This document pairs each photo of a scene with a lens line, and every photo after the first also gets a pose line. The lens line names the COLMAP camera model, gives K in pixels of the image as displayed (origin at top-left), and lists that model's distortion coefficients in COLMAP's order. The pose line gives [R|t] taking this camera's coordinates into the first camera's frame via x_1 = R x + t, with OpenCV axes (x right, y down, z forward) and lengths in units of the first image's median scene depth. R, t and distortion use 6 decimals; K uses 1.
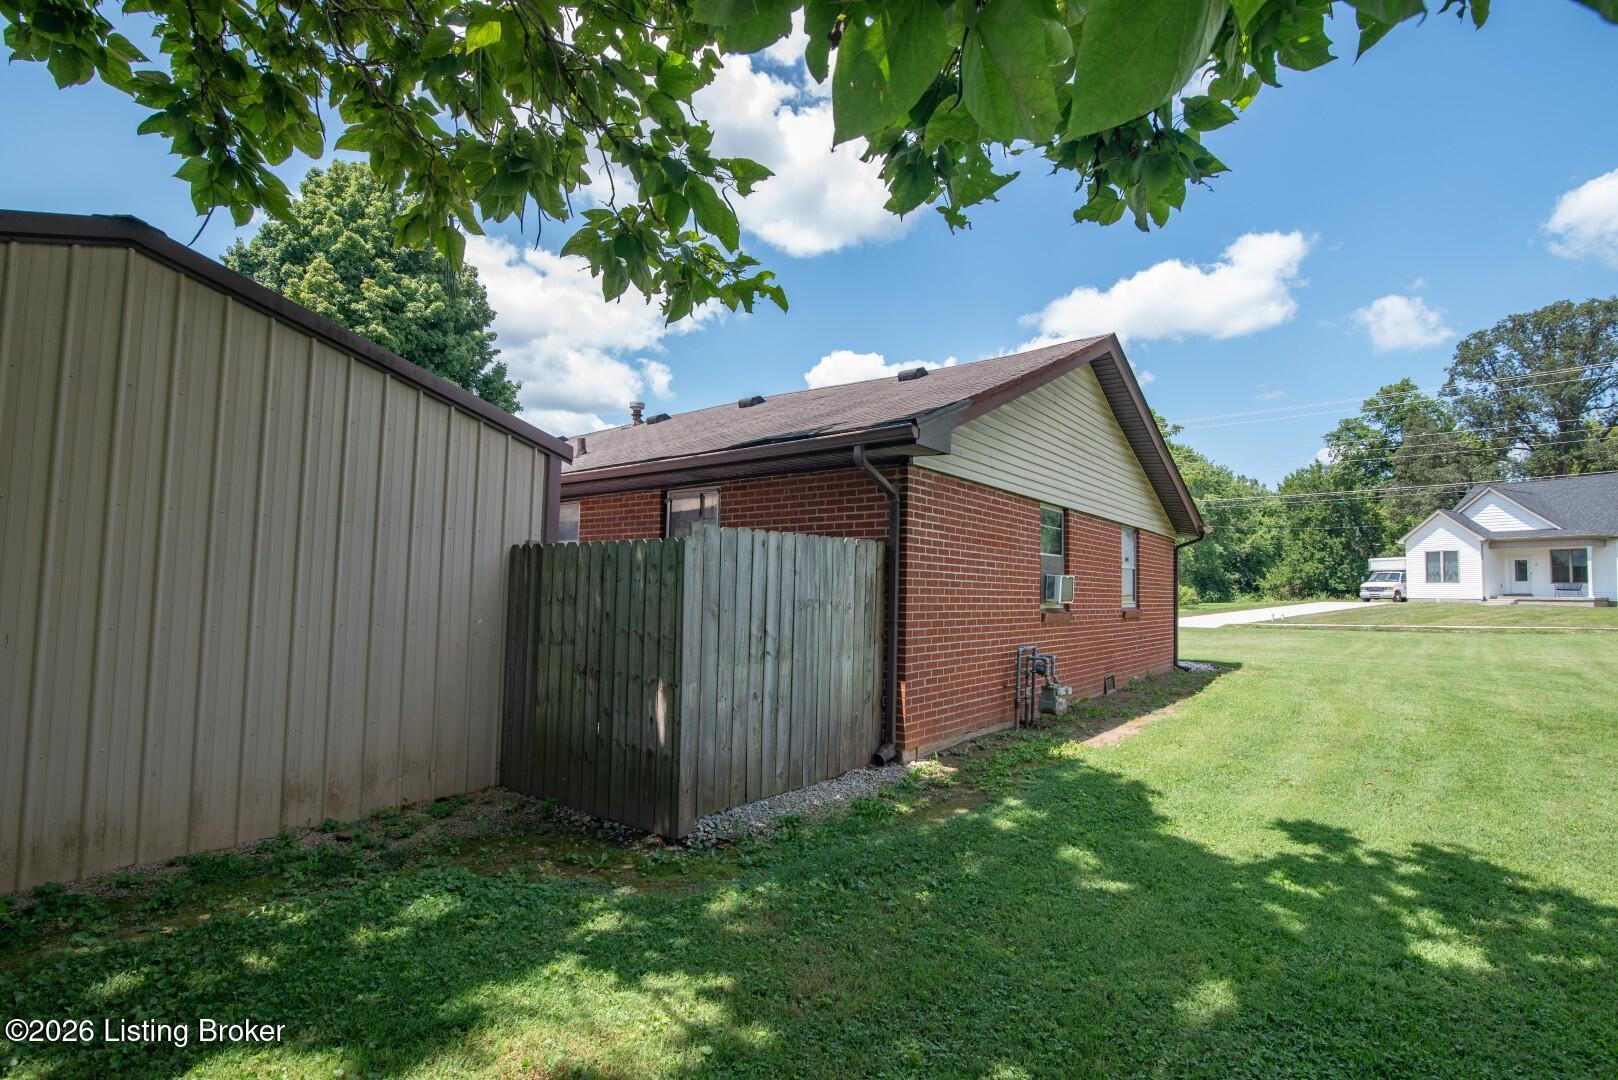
lens RADIAL K [[754.8, 0, 812.5], [0, 754.8, 538.7], [0, 0, 1]] dist [-0.015221, -0.000946]
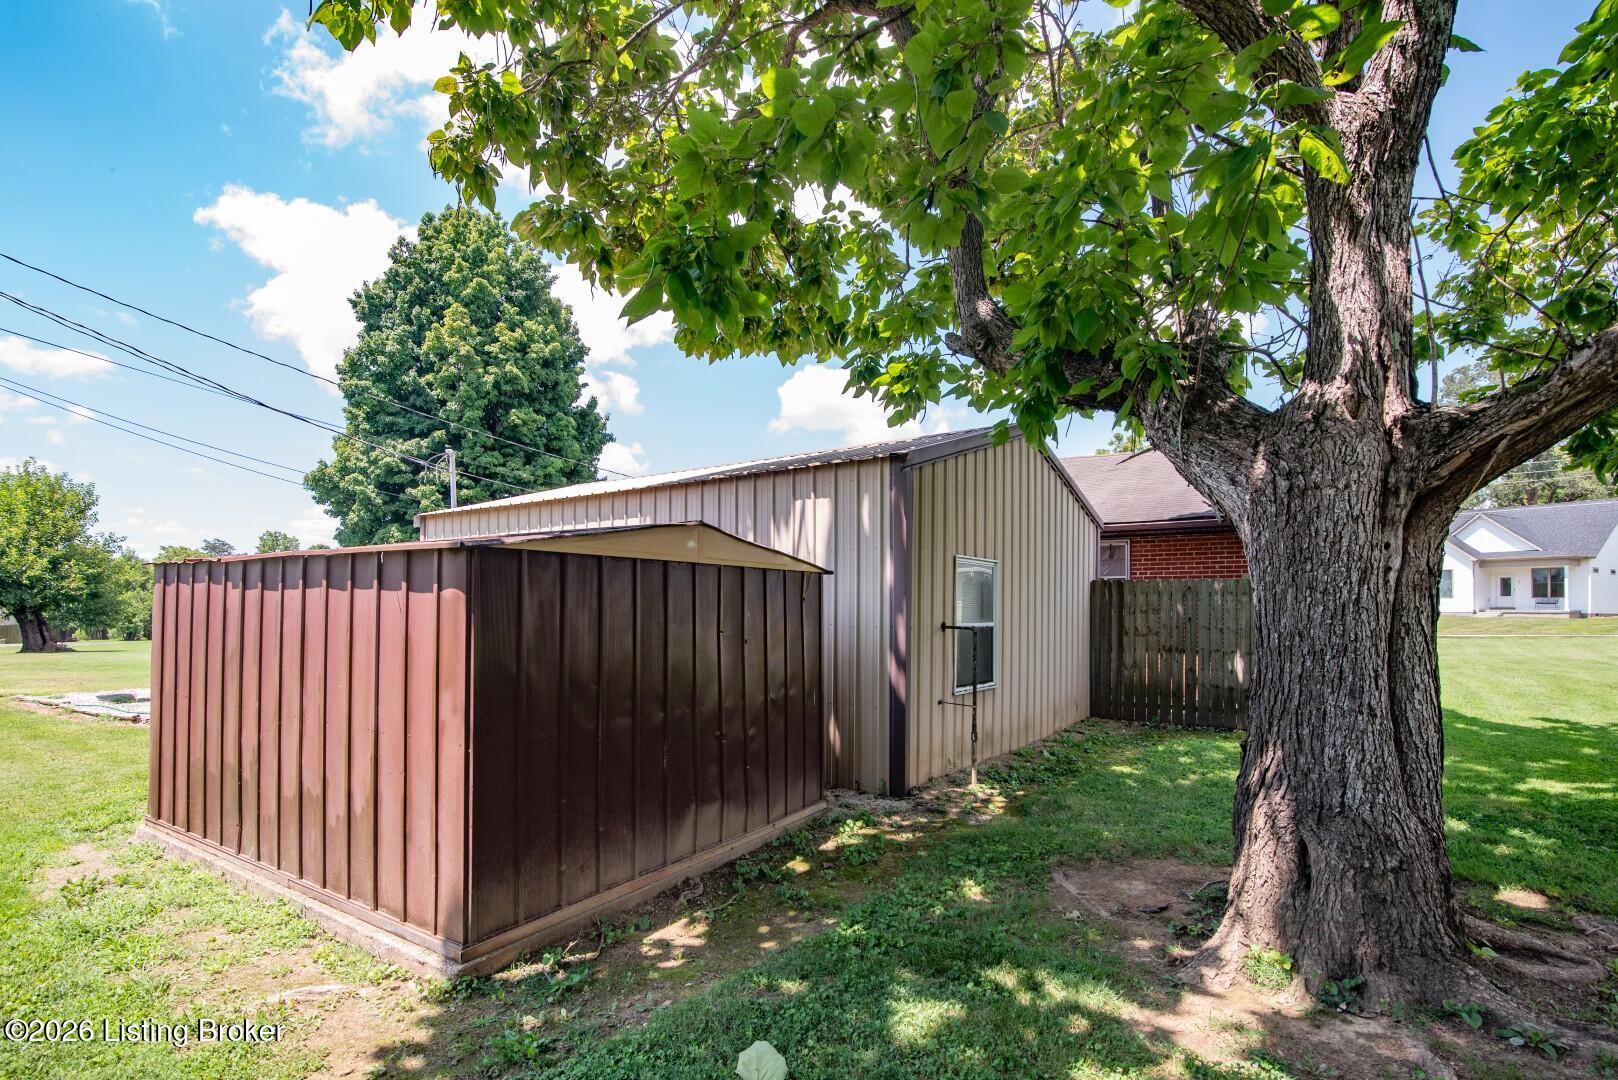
lens RADIAL K [[745.4, 0, 829.4], [0, 745.4, 588.3], [0, 0, 1]] dist [-0.018707, 0.000404]
pose [[0.999218, -0.004410, 0.039286, -1.326809], [0.002735, 0.999089, 0.042577, -0.059671], [-0.039438, -0.042436, 0.998320, -0.864913]]
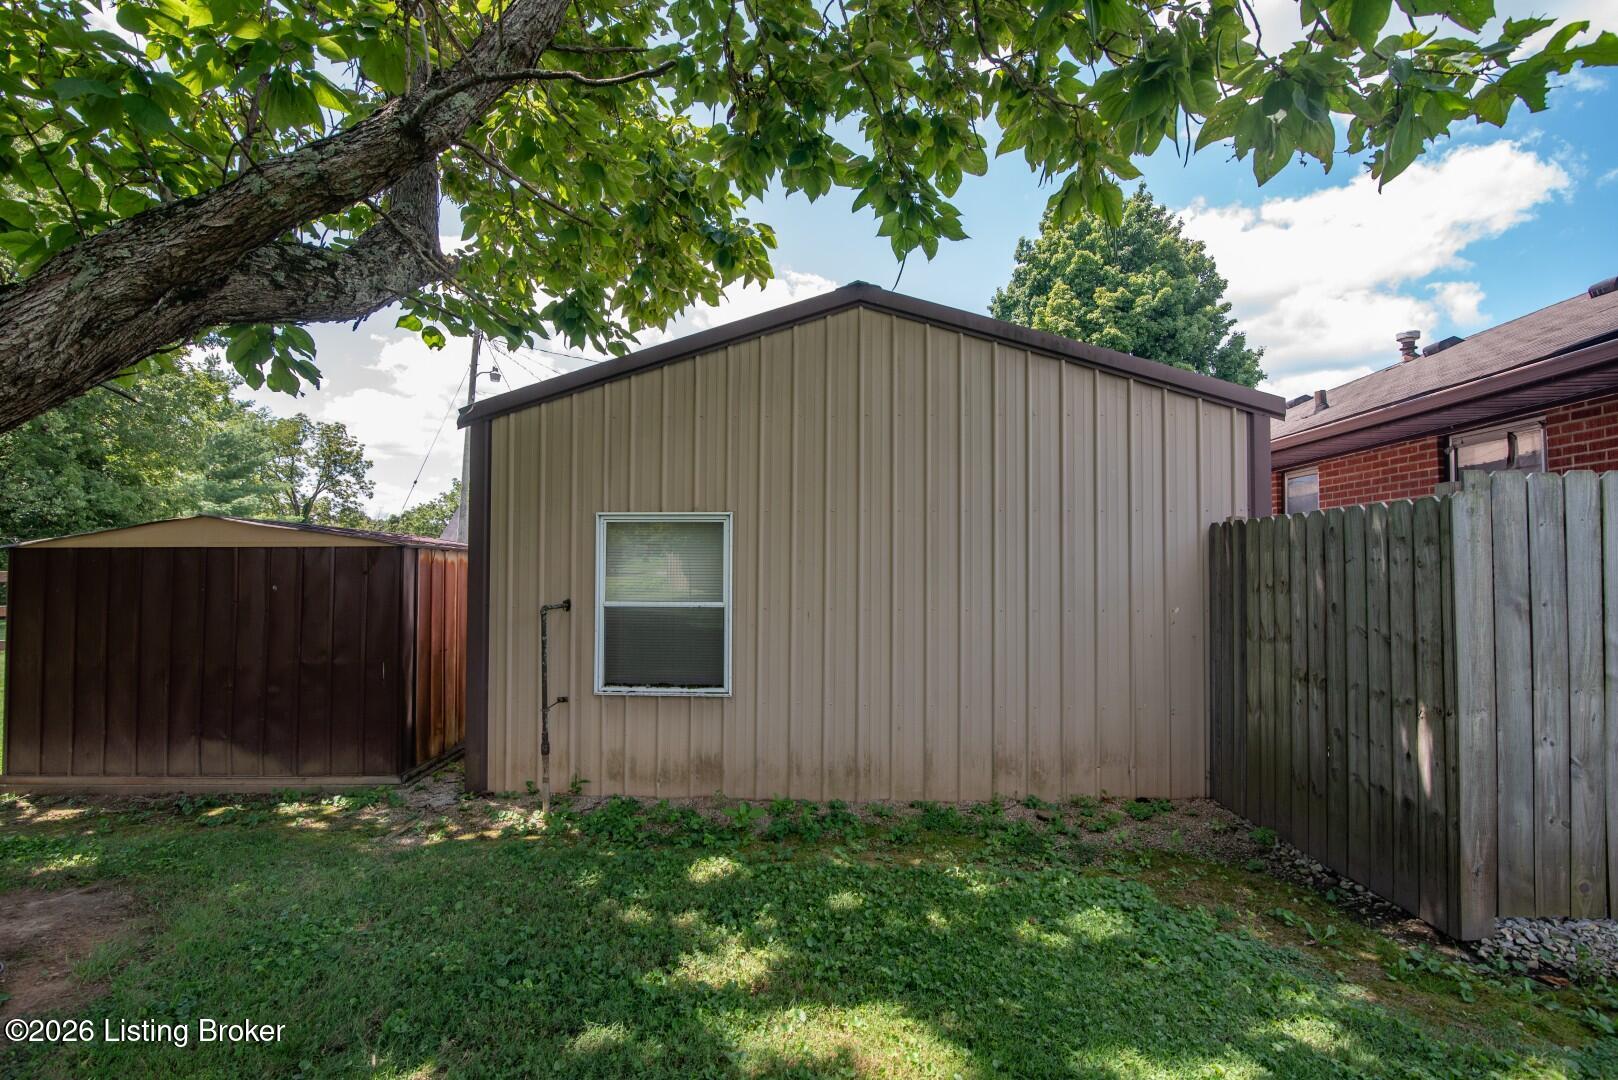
lens RADIAL K [[745.4, 0, 802.0], [0, 745.4, 538.3], [0, 0, 1]] dist [-0.018707, 0.000404]
pose [[0.584118, -0.047656, -0.810269, 0.022407], [0.061415, 0.998008, -0.014425, 0.011063], [0.809342, -0.041337, 0.585881, 0.142773]]
